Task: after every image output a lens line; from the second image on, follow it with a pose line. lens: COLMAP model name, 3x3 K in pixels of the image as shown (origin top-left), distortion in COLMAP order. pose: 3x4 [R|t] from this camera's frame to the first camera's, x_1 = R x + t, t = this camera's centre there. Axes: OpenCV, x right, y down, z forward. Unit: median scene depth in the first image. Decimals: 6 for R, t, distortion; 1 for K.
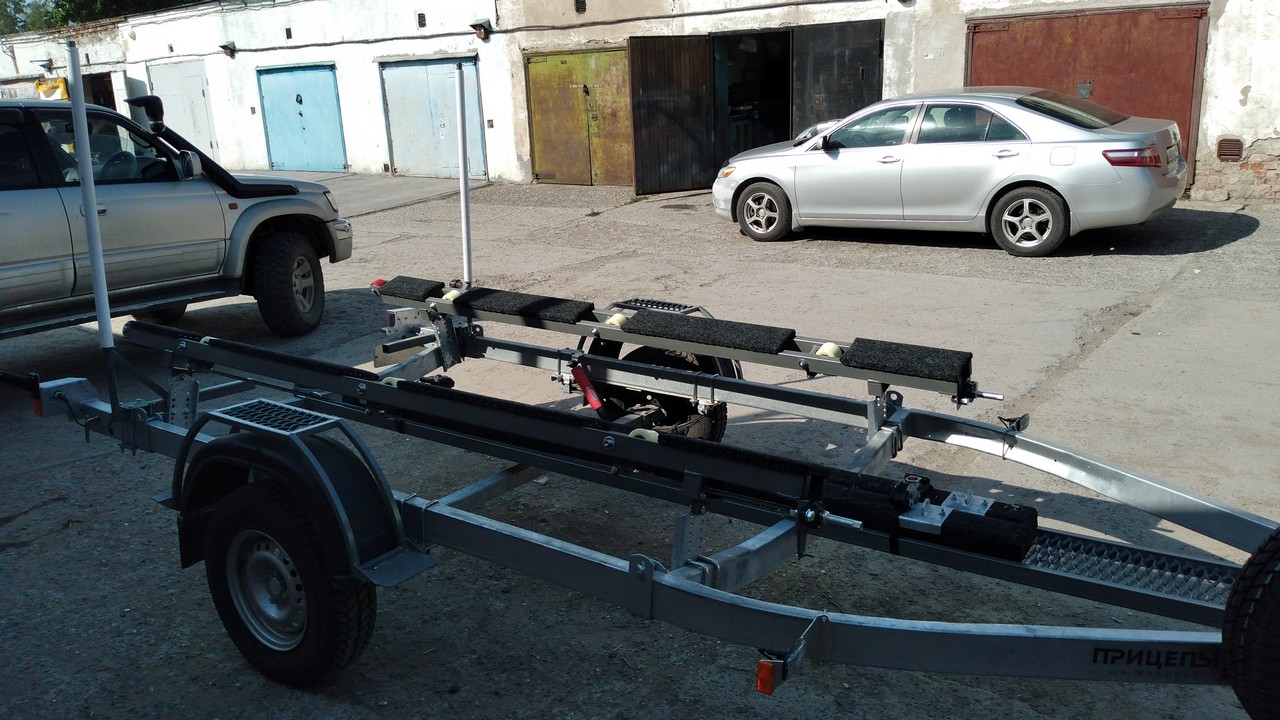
lens RADIAL K [[964.2, 0, 640.0], [0, 964.2, 360.0], [0, 0, 1]] dist [0.108393, -0.179110]
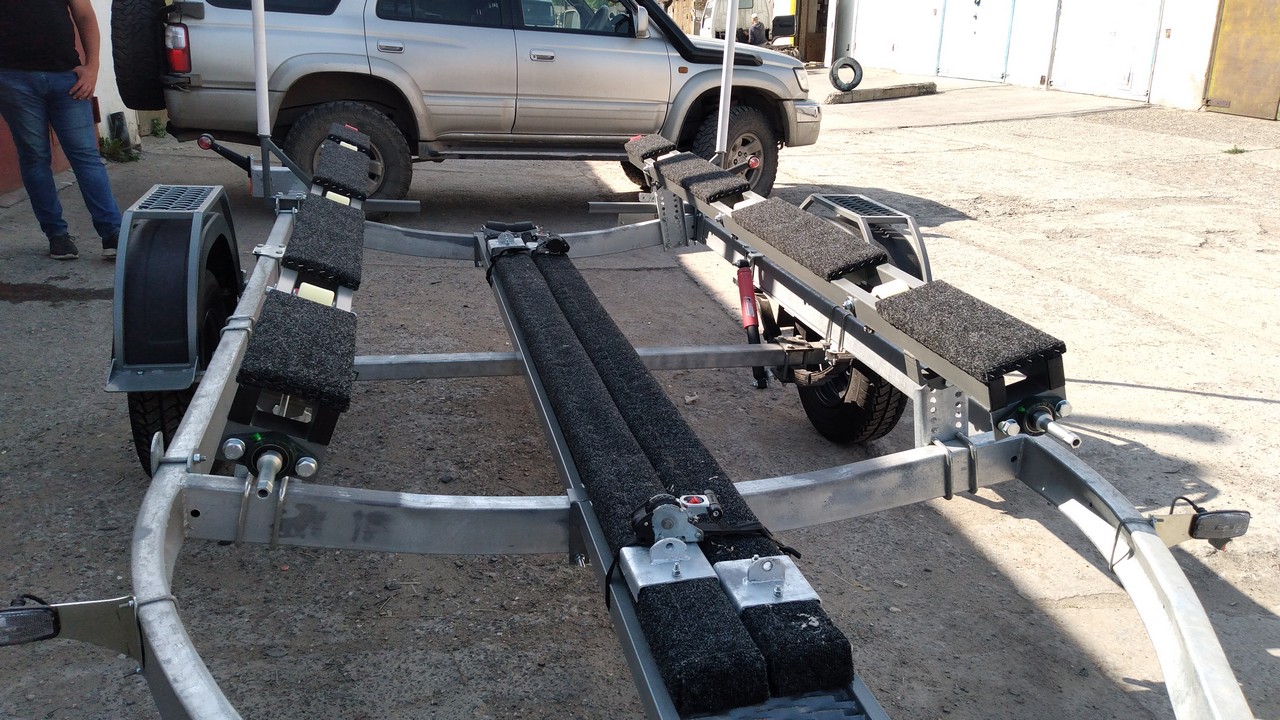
lens RADIAL K [[964.2, 0, 640.0], [0, 964.2, 360.0], [0, 0, 1]] dist [0.108393, -0.179110]
pose [[0.737283, 0.263577, -0.622045, 0.153375], [-0.218578, 0.964295, 0.149526, -0.008138], [0.639247, 0.025722, 0.768571, 0.147433]]
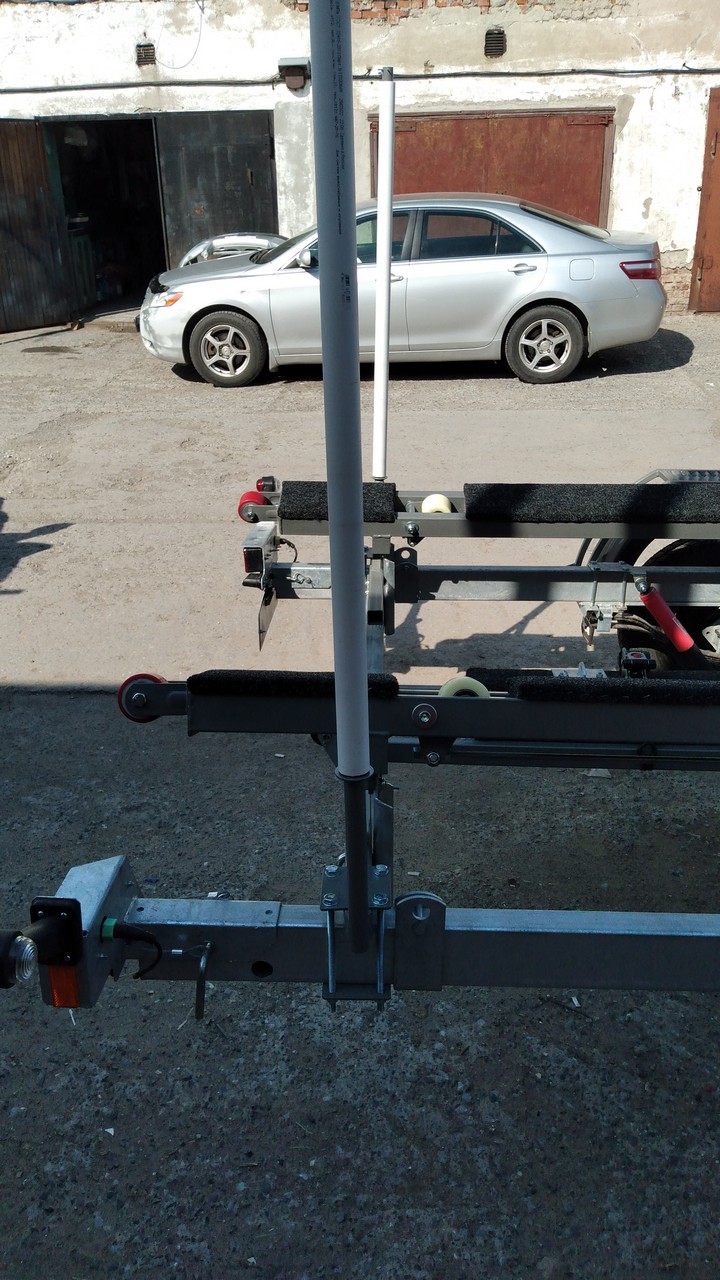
lens RADIAL K [[964.2, 0, 358.2], [0, 964.2, 647.1], [0, 0, 1]] dist [0.108393, -0.179110]
pose [[0.849553, -0.200283, 0.488003, -0.228941], [0.129353, 0.975969, 0.175364, -0.038668], [-0.511398, -0.085857, 0.855044, 0.226306]]
